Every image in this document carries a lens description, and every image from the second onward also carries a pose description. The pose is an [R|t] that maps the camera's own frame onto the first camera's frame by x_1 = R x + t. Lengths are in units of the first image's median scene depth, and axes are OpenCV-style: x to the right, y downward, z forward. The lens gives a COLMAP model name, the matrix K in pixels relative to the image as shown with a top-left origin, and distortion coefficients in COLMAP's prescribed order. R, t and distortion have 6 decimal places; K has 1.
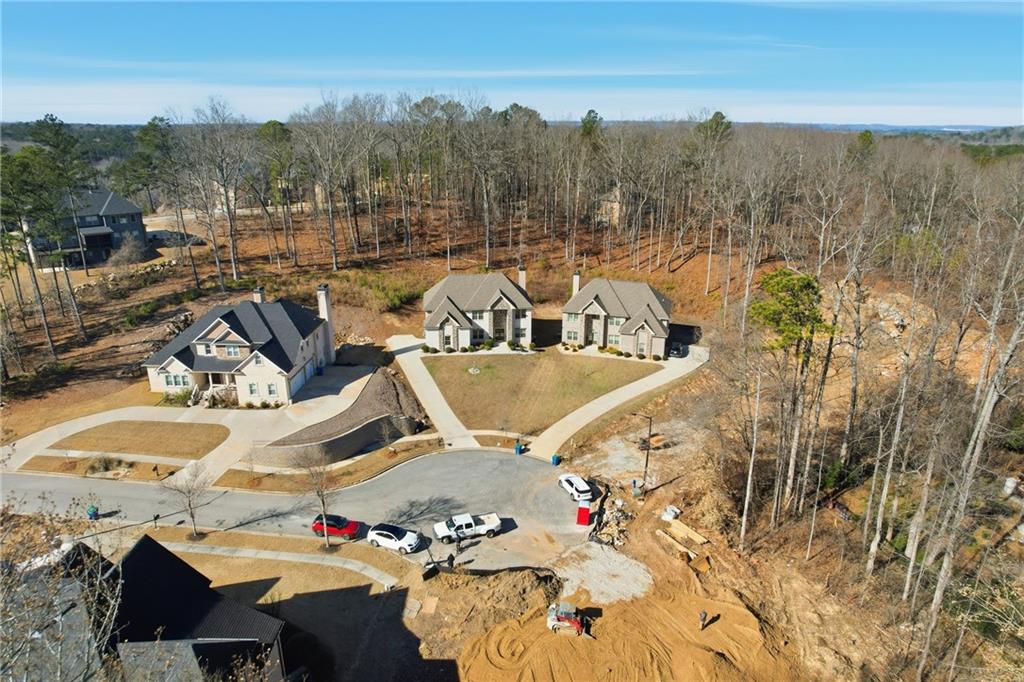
lens RADIAL K [[654.9, 0, 512.0], [0, 654.9, 341.0], [0, 0, 1]] dist [-0.036602, 0.004326]
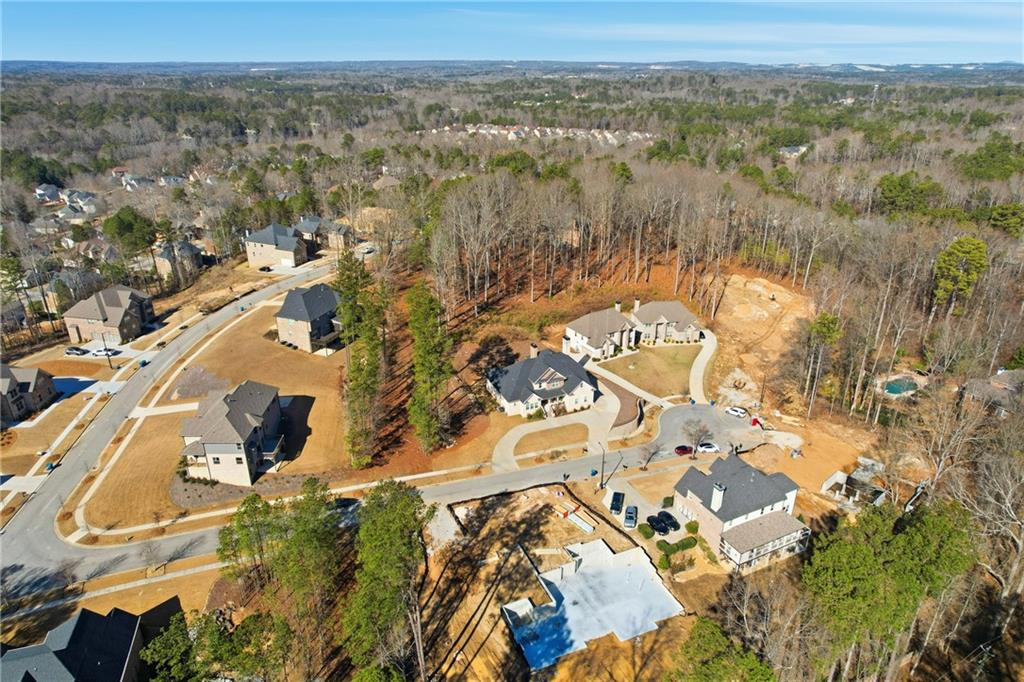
lens RADIAL K [[654.9, 0, 512.0], [0, 654.9, 341.0], [0, 0, 1]] dist [-0.036602, 0.004326]
pose [[0.903761, -0.174846, 0.390699, -0.999683], [0.138940, 0.983174, 0.118598, -0.273387], [-0.404861, -0.052900, 0.912847, -0.504013]]
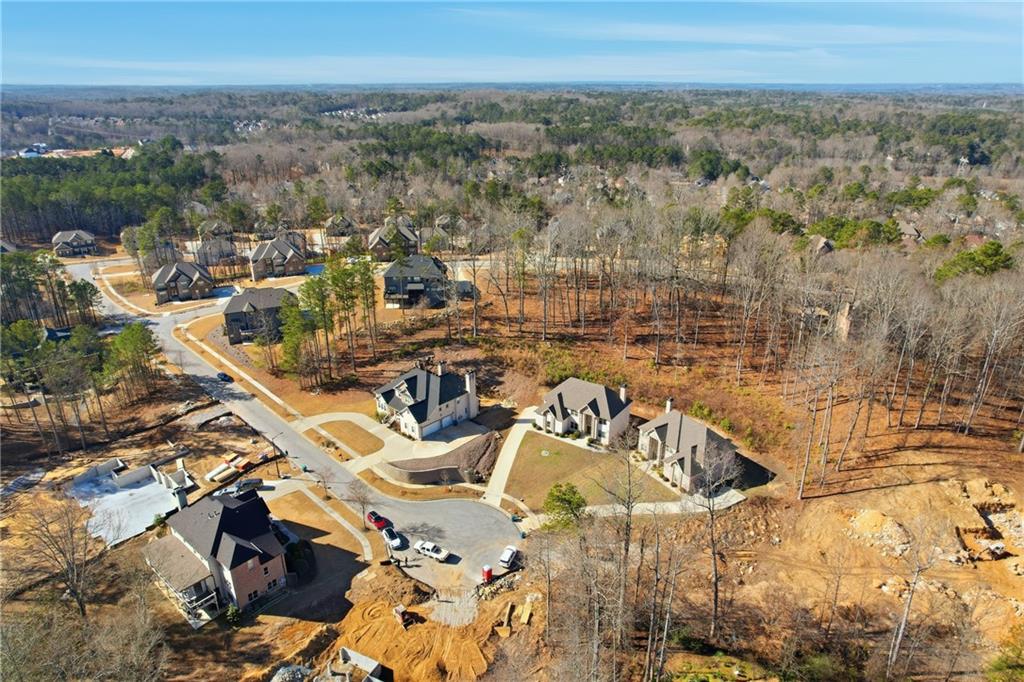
lens RADIAL K [[654.9, 0, 512.0], [0, 654.9, 341.0], [0, 0, 1]] dist [-0.036602, 0.004326]
pose [[0.759335, 0.244118, -0.603172, 0.655777], [-0.206383, 0.969452, 0.132544, -0.348539], [0.617103, 0.023839, 0.786521, -0.177475]]
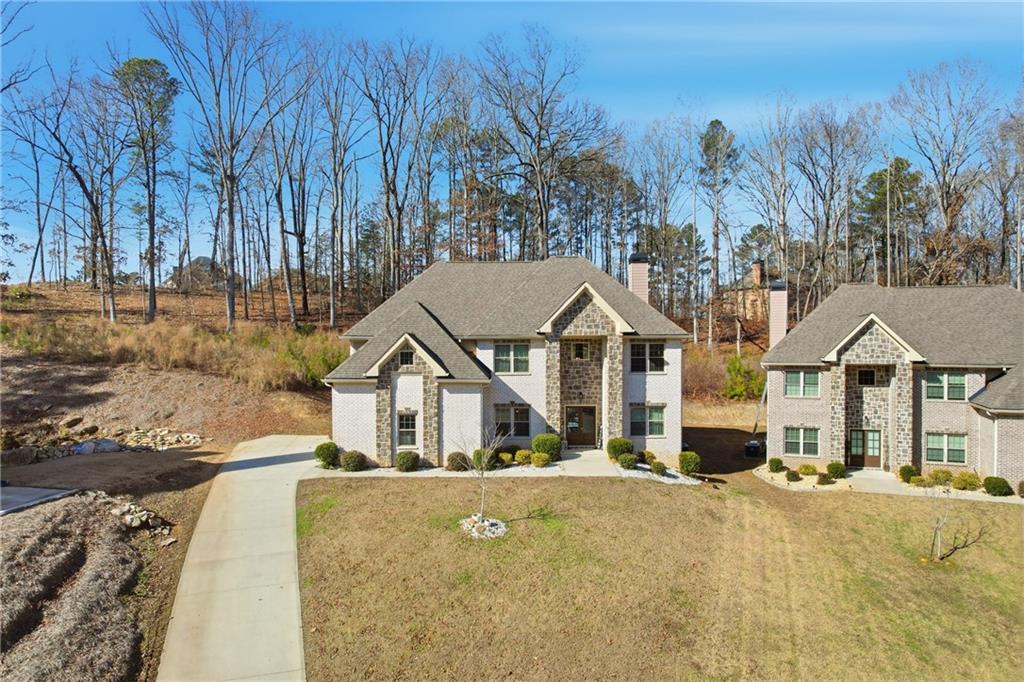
lens RADIAL K [[654.9, 0, 512.0], [0, 654.9, 341.0], [0, 0, 1]] dist [-0.036602, 0.004326]
pose [[0.995972, -0.007732, -0.089329, -0.024017], [-0.020266, 0.951081, -0.308277, 0.051243], [0.087342, 0.308846, 0.947093, 0.709238]]
